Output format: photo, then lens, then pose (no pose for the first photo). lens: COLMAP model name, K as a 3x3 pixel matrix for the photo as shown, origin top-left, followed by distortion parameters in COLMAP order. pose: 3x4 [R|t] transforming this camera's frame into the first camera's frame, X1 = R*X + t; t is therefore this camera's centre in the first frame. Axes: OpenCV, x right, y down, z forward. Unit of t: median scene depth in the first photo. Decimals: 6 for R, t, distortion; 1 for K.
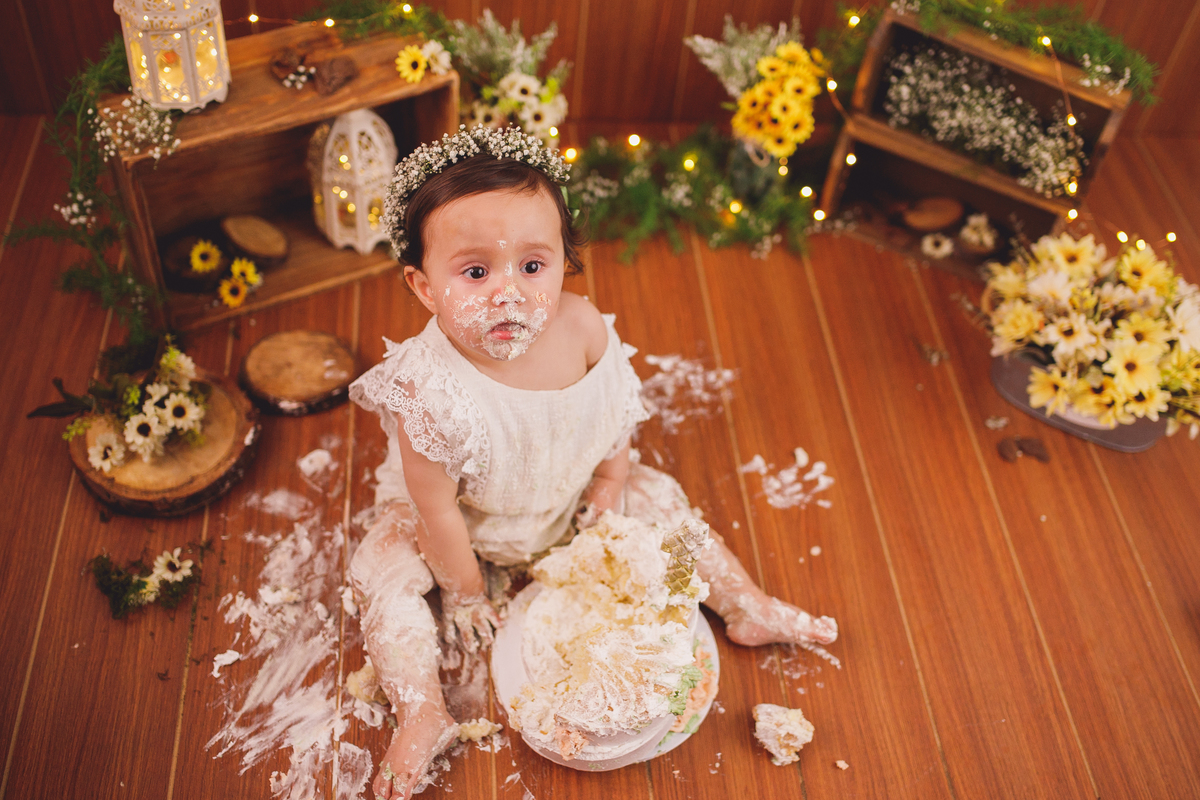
lens RADIAL K [[1307.7, 0, 630.3], [0, 1307.7, 397.0], [0, 0, 1]] dist [-0.040989, 0.019833]
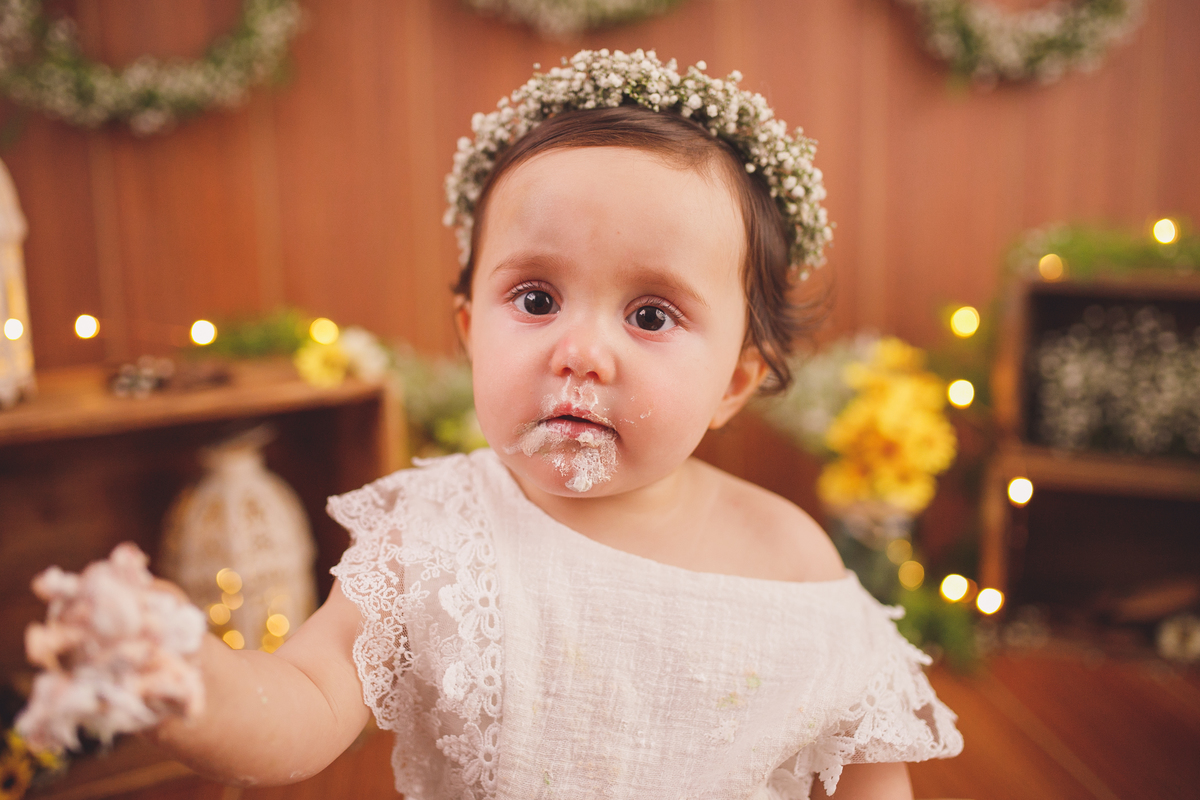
lens RADIAL K [[1219.2, 0, 583.5], [0, 1219.2, 398.2], [0, 0, 1]] dist [-0.029540, 0.014718]
pose [[0.992501, -0.121886, 0.009278, -0.050512], [0.102476, 0.788263, -0.606746, 0.142014], [0.066640, 0.603147, 0.794842, 0.563987]]
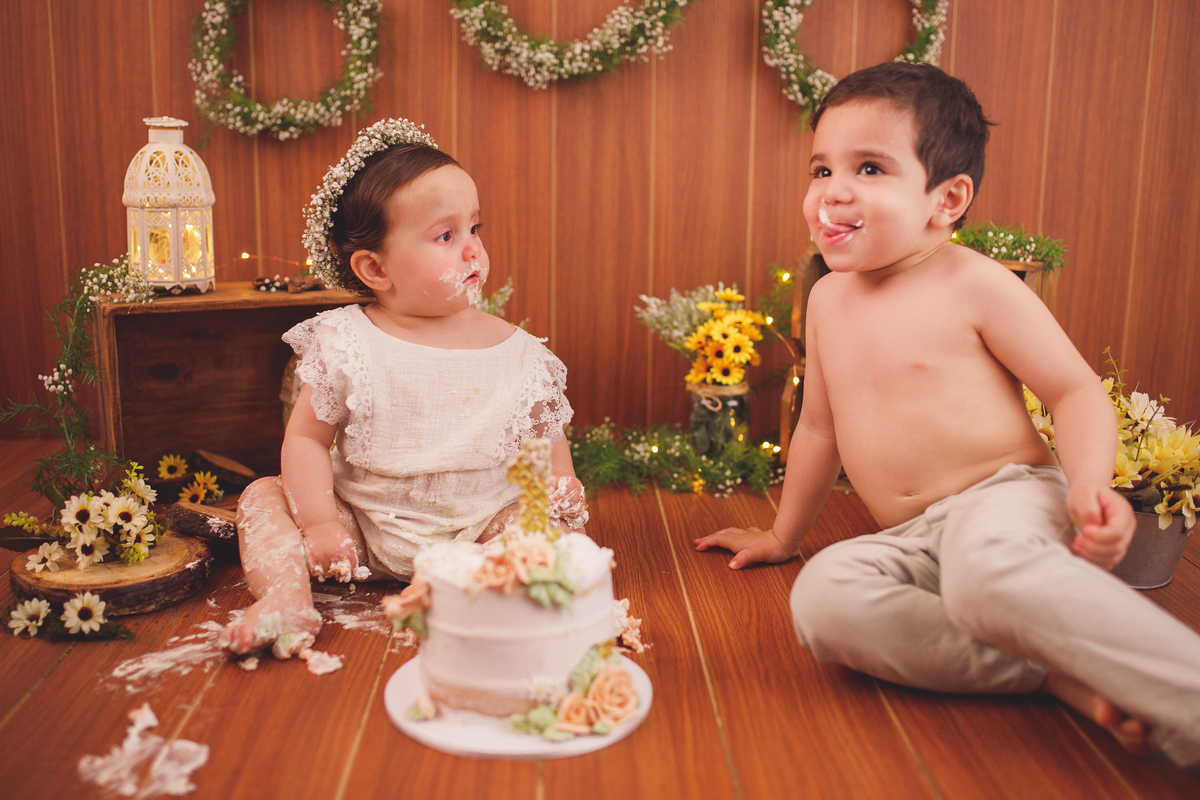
lens RADIAL K [[1268.9, 0, 577.4], [0, 1268.9, 403.6], [0, 0, 1]] dist [-0.024448, -0.009154]
pose [[0.991760, -0.071307, -0.106435, 0.119943], [-0.007193, 0.798485, -0.601971, 0.509762], [0.127911, 0.597776, 0.791392, 0.226052]]
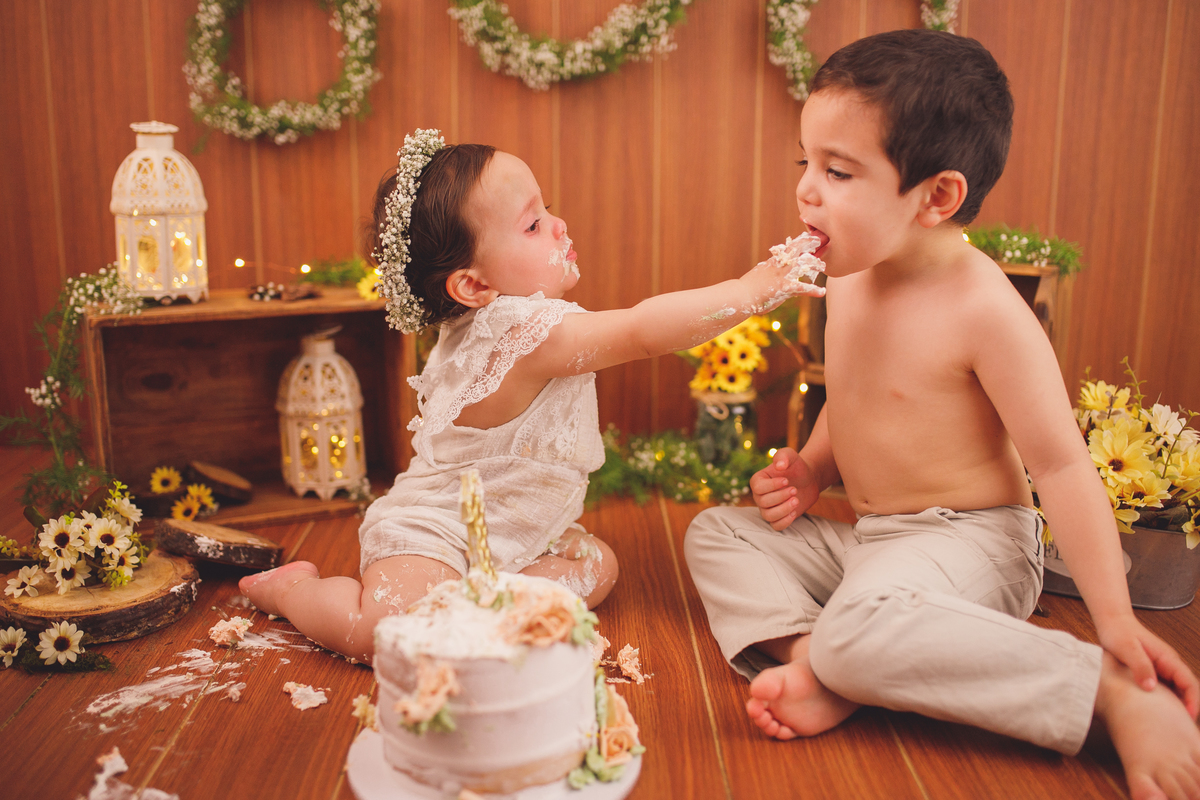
lens RADIAL K [[1219.2, 0, 583.5], [0, 1219.2, 398.2], [0, 0, 1]] dist [-0.029540, 0.014718]
pose [[0.990384, -0.074988, -0.116257, 0.127578], [-0.008968, 0.803786, -0.594851, 0.448761], [0.138053, 0.590173, 0.795385, 0.270895]]
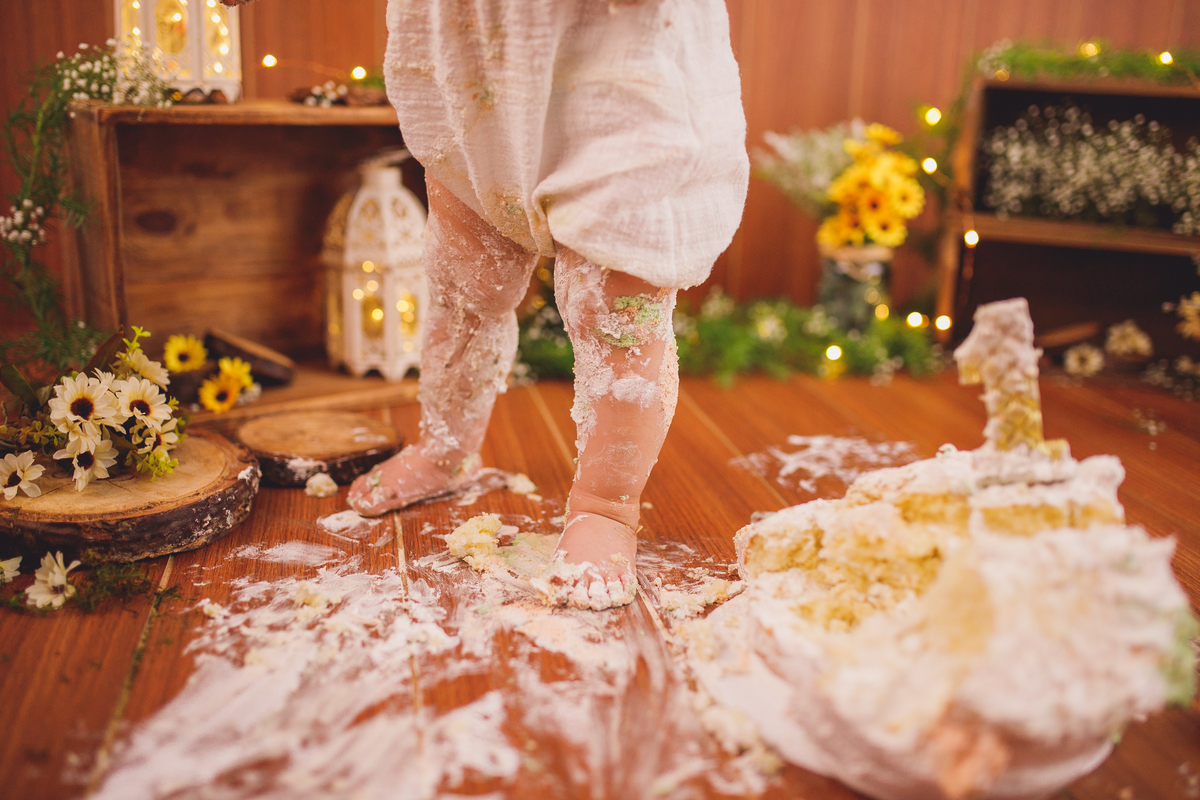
lens RADIAL K [[1183.6, 0, 600.0], [0, 1183.6, 400.0], [0, 0, 1]] dist [-0.025075, 0.004730]
pose [[0.993007, -0.086935, 0.079875, -0.162361], [0.116385, 0.834369, -0.538780, 0.336562], [-0.019807, 0.544308, 0.838652, 0.490039]]
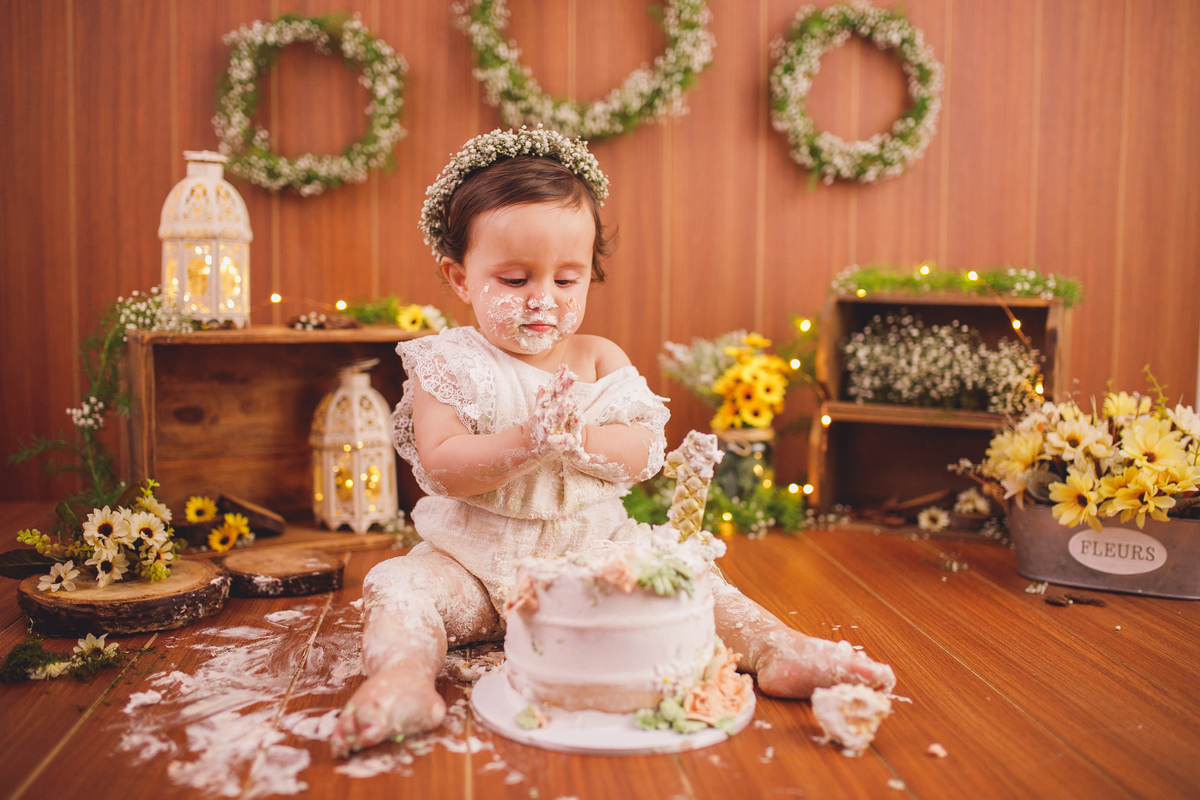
lens RADIAL K [[1203.9, 0, 592.1], [0, 1203.9, 405.3], [0, 0, 1]] dist [-0.033052, 0.016982]
pose [[0.995969, -0.088999, -0.011182, -0.007660], [0.057053, 0.724737, -0.686660, 0.539797], [0.069216, 0.683254, 0.726893, 0.319553]]
